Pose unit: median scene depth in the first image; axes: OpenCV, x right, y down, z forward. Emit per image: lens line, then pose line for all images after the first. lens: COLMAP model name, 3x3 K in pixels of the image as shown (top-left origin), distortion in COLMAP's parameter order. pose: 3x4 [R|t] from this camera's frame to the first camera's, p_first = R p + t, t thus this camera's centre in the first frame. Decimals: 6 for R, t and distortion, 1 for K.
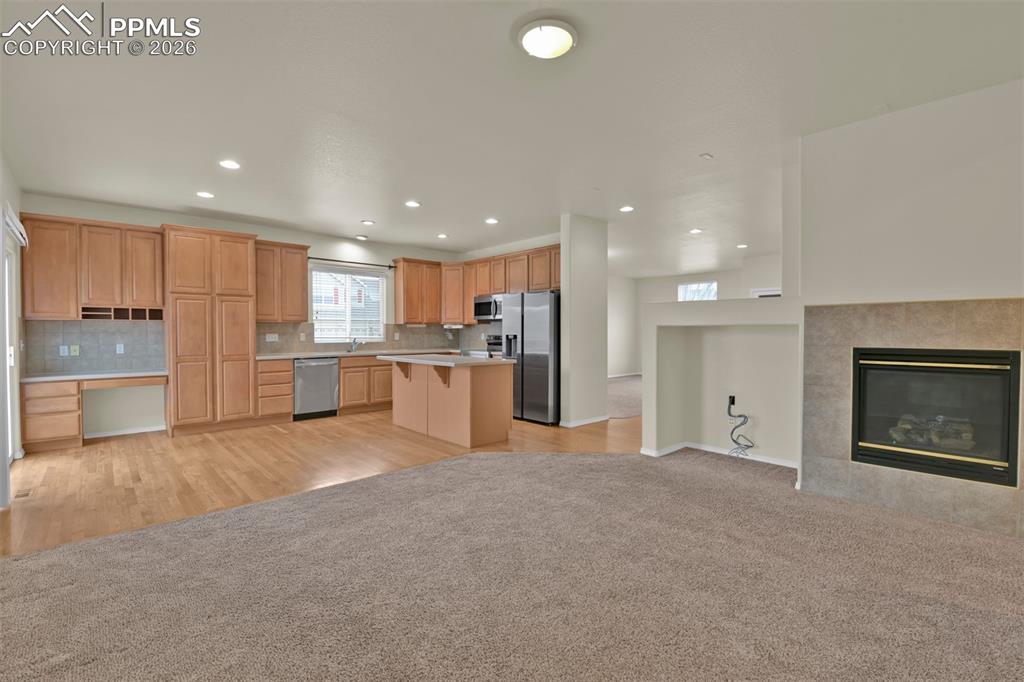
lens RADIAL K [[455.0, 0, 513.0], [0, 455.0, 338.2], [0, 0, 1]] dist [-0.000488, -0.000134]
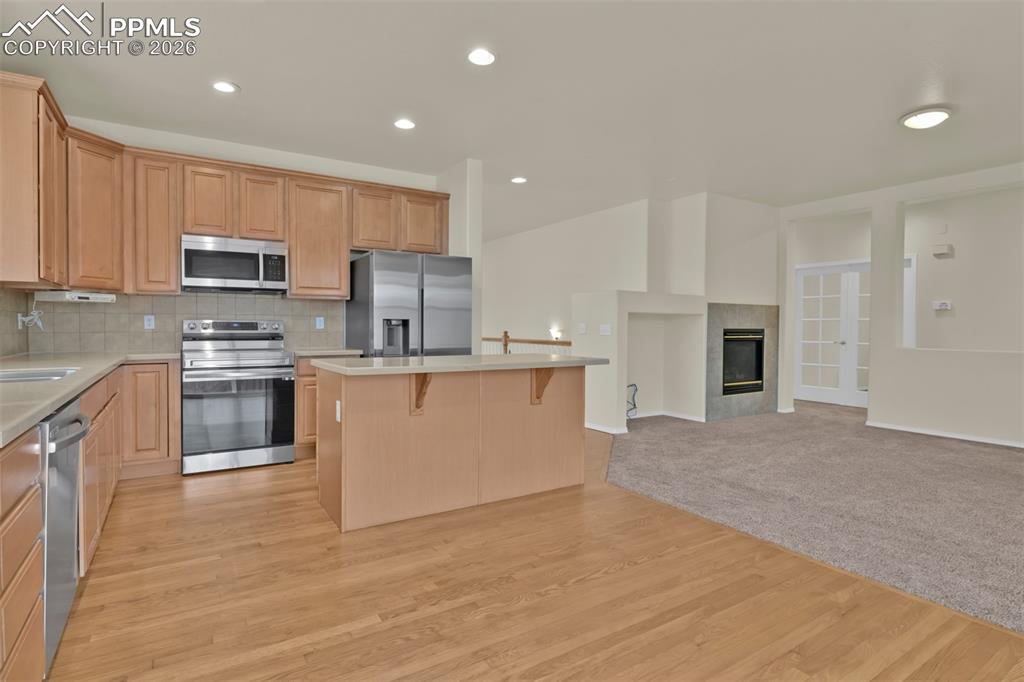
lens RADIAL K [[518.5, 0, 494.7], [0, 518.5, 334.1], [0, 0, 1]] dist [-0.000506, -0.000071]
pose [[0.194248, -0.011498, 0.980885, -0.736705], [0.008583, 0.999913, 0.010021, 0.007886], [-0.980915, 0.006473, 0.194330, 0.819035]]
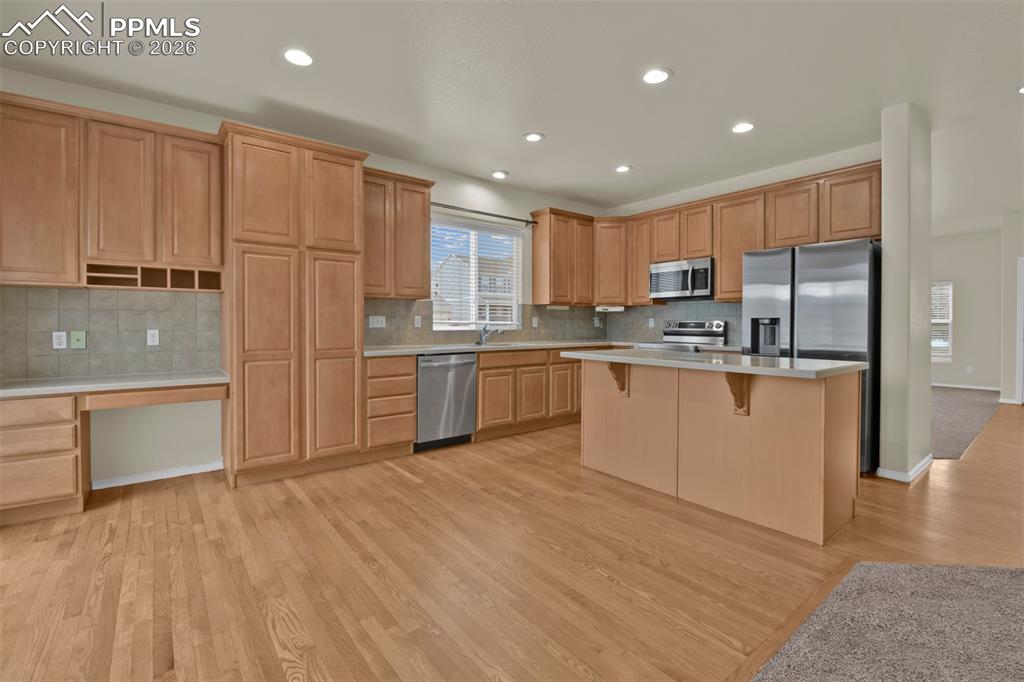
lens RADIAL K [[459.8, 0, 518.3], [0, 459.8, 326.1], [0, 0, 1]] dist [-0.000575, -0.000469]
pose [[0.997552, 0.003306, -0.069848, -0.323200], [-0.003895, 0.999958, -0.008289, 0.010939], [0.069818, 0.008541, 0.997523, 0.407164]]
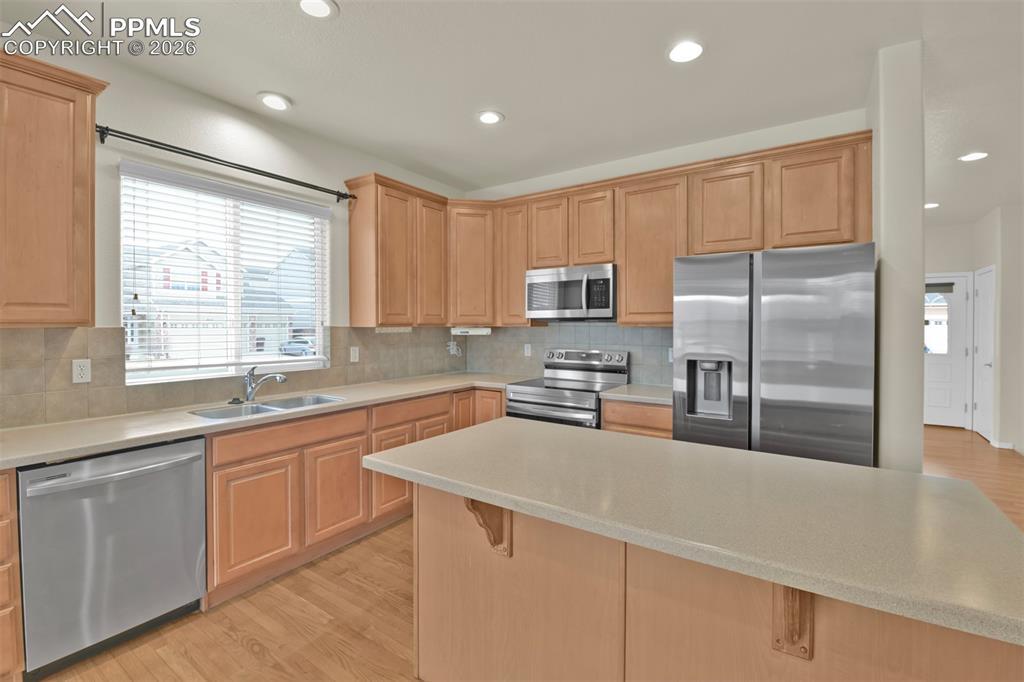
lens RADIAL K [[452.8, 0, 529.7], [0, 452.8, 329.5], [0, 0, 1]] dist [0.000456, -0.012756]
pose [[0.968169, -0.001827, 0.250291, -0.279489], [0.002929, 0.999988, -0.004029, -0.036663], [-0.250280, 0.004634, 0.968162, 0.736777]]
